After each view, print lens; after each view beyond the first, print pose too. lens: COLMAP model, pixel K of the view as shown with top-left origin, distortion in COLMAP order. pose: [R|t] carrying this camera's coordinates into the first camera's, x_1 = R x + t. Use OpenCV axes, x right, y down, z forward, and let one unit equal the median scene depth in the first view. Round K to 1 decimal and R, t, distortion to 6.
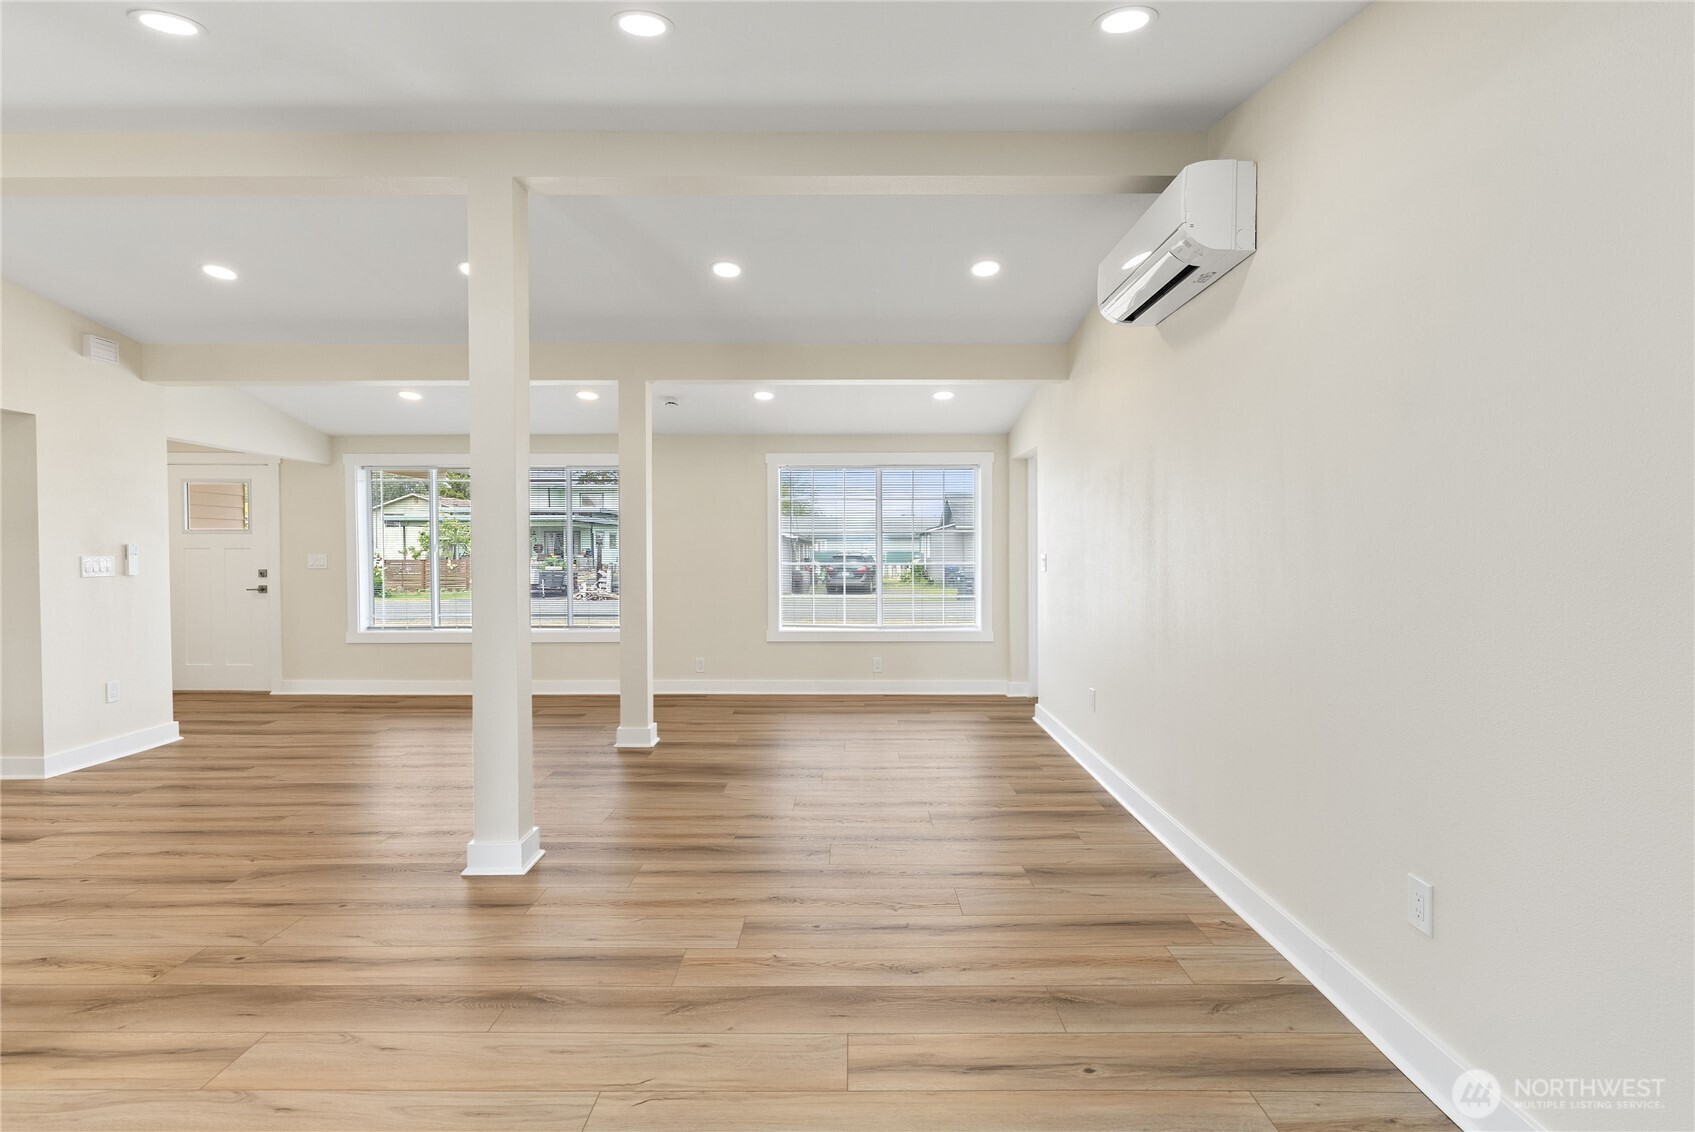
lens RADIAL K [[802.4, 0, 847.5], [0, 802.4, 566.0], [0, 0, 1]] dist [-0.001678, -0.000371]
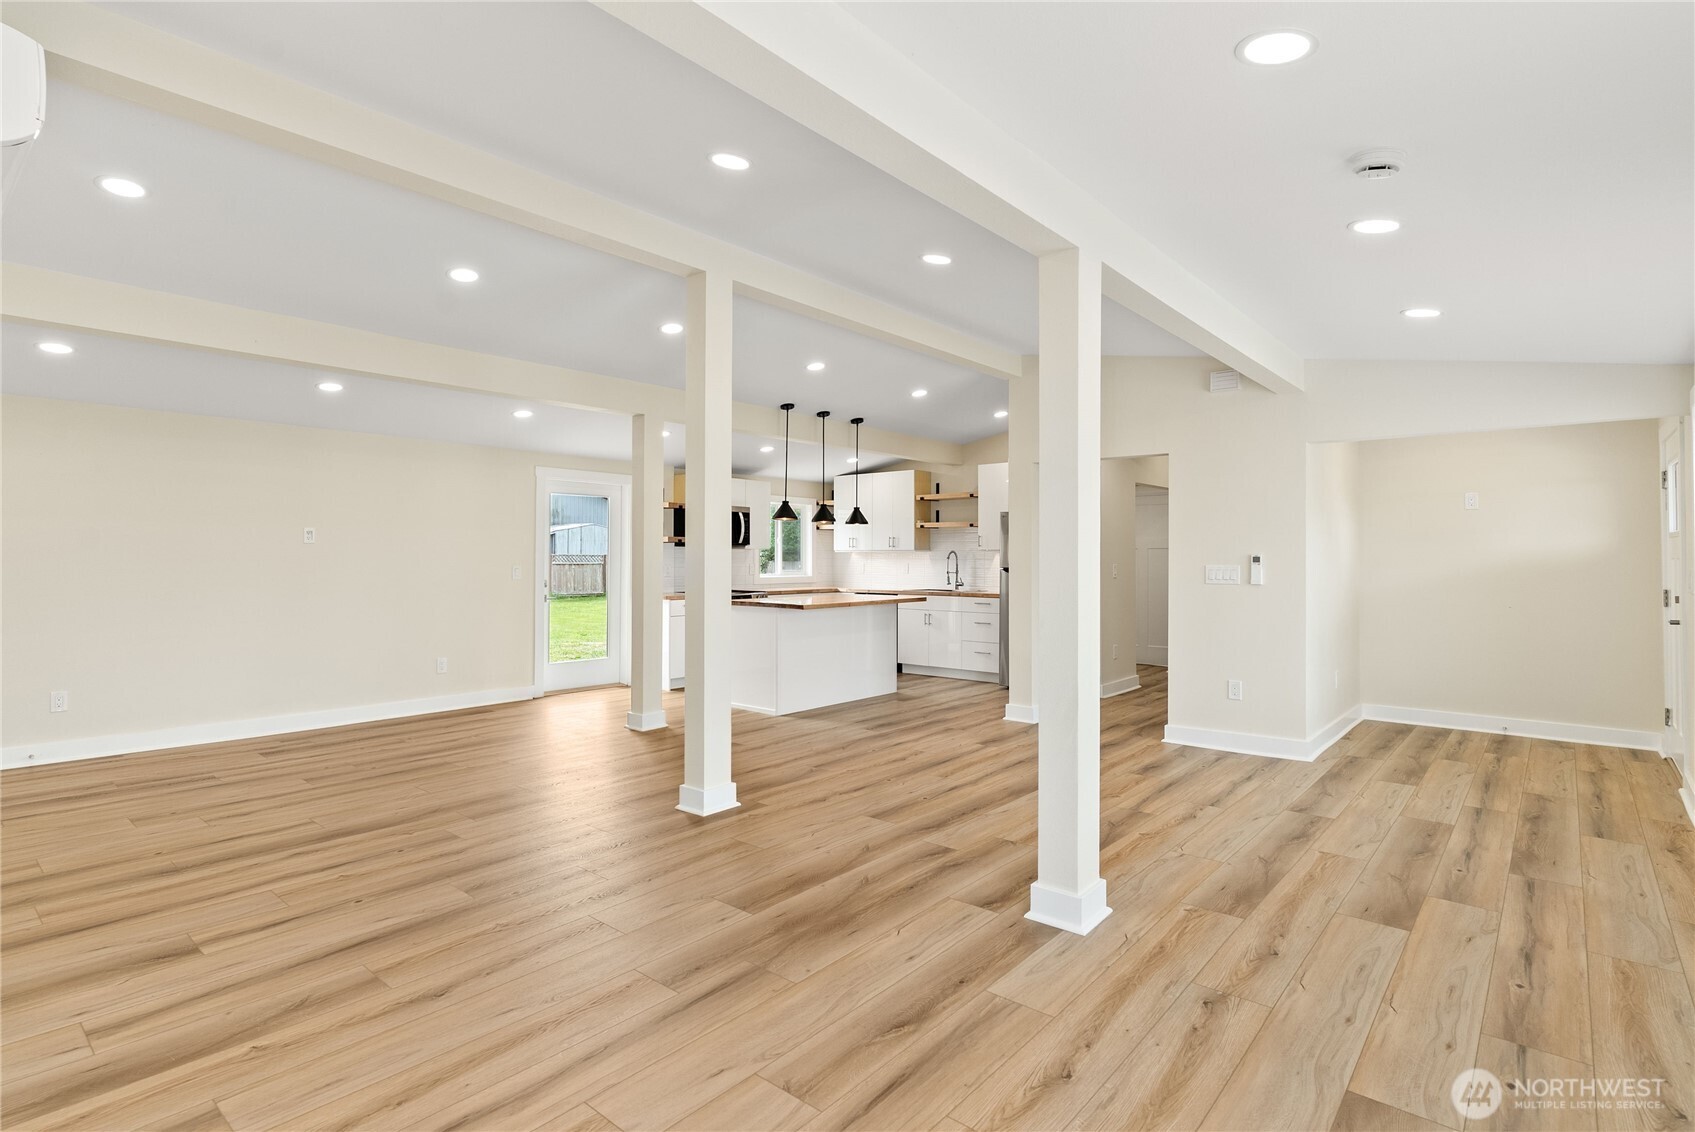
lens RADIAL K [[834.0, 0, 847.5], [0, 834.0, 566.0], [0, 0, 1]] dist [0.006788, 0.000642]
pose [[-0.646852, 0.005965, -0.762592, 0.429541], [-0.017377, 0.999595, 0.022558, -0.044671], [0.762418, 0.027843, -0.646486, 1.978419]]
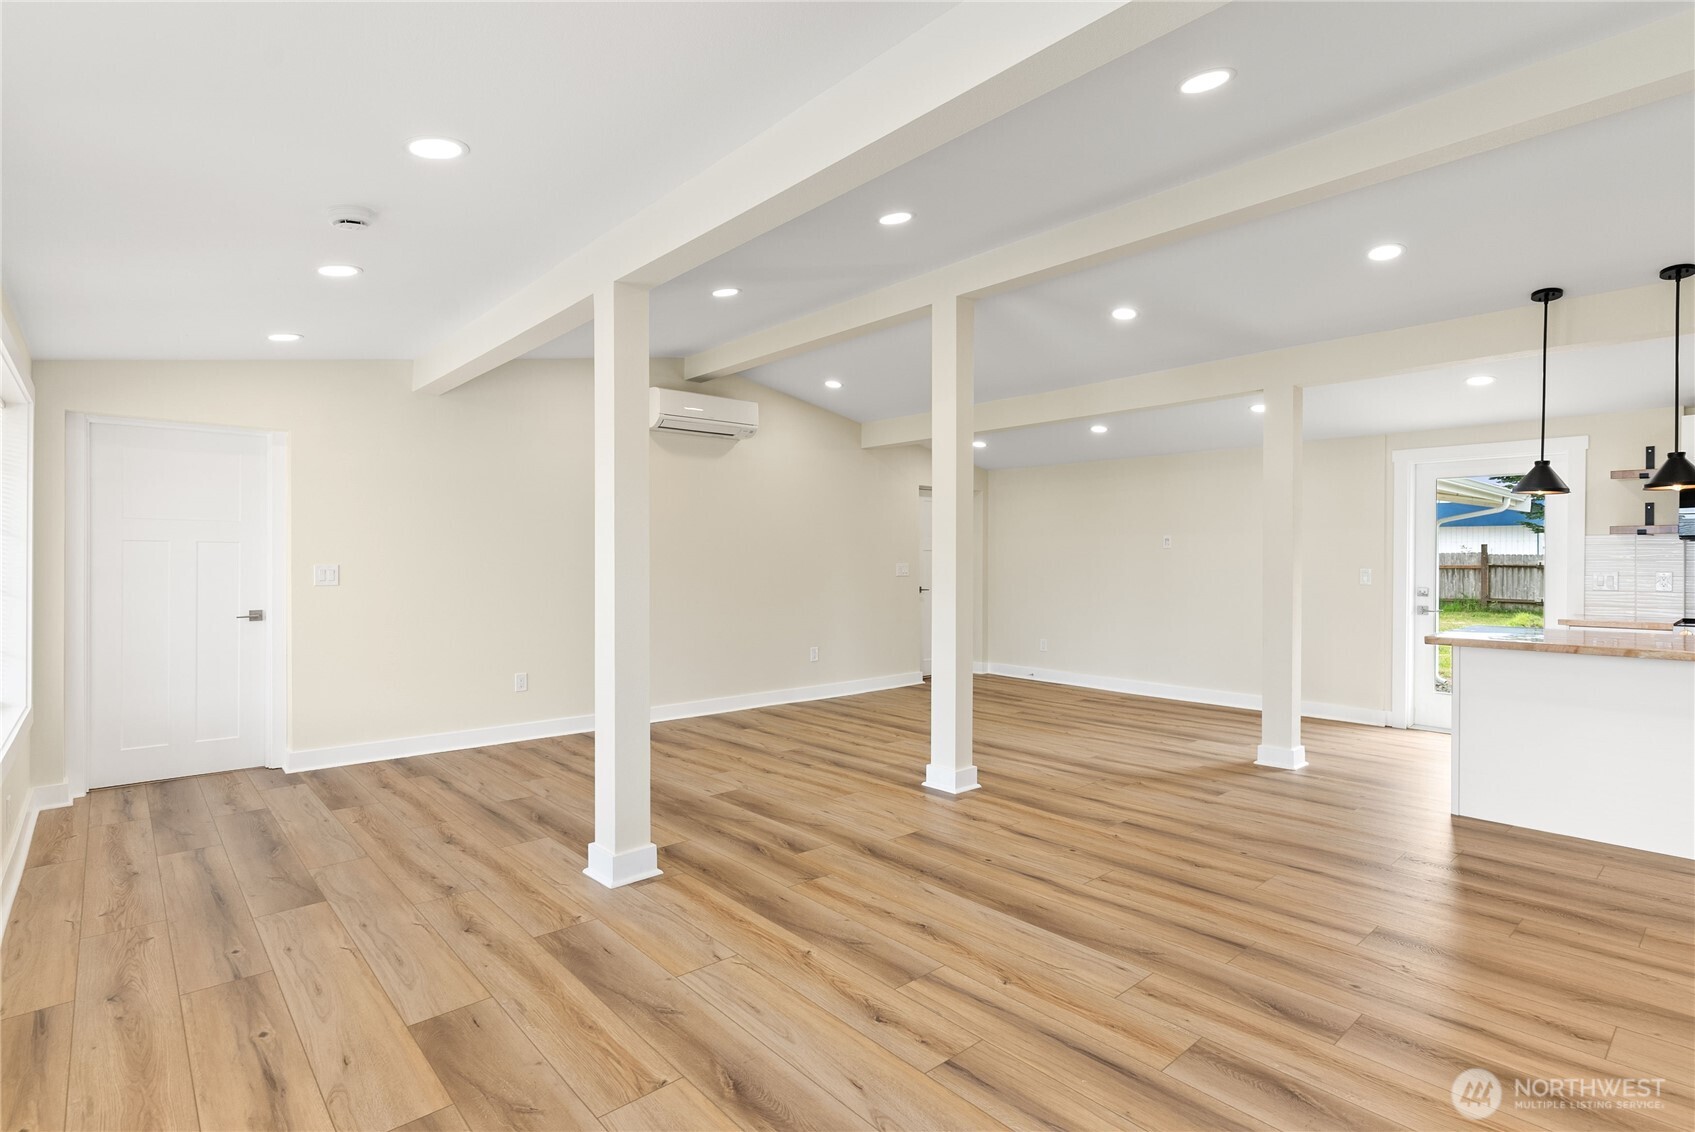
lens RADIAL K [[834.0, 0, 847.5], [0, 834.0, 566.0], [0, 0, 1]] dist [0.006788, 0.000642]
pose [[-0.663460, -0.005017, 0.748195, -1.366063], [0.015602, 0.999667, 0.020538, -0.043273], [-0.748049, 0.025299, -0.663161, 2.048778]]
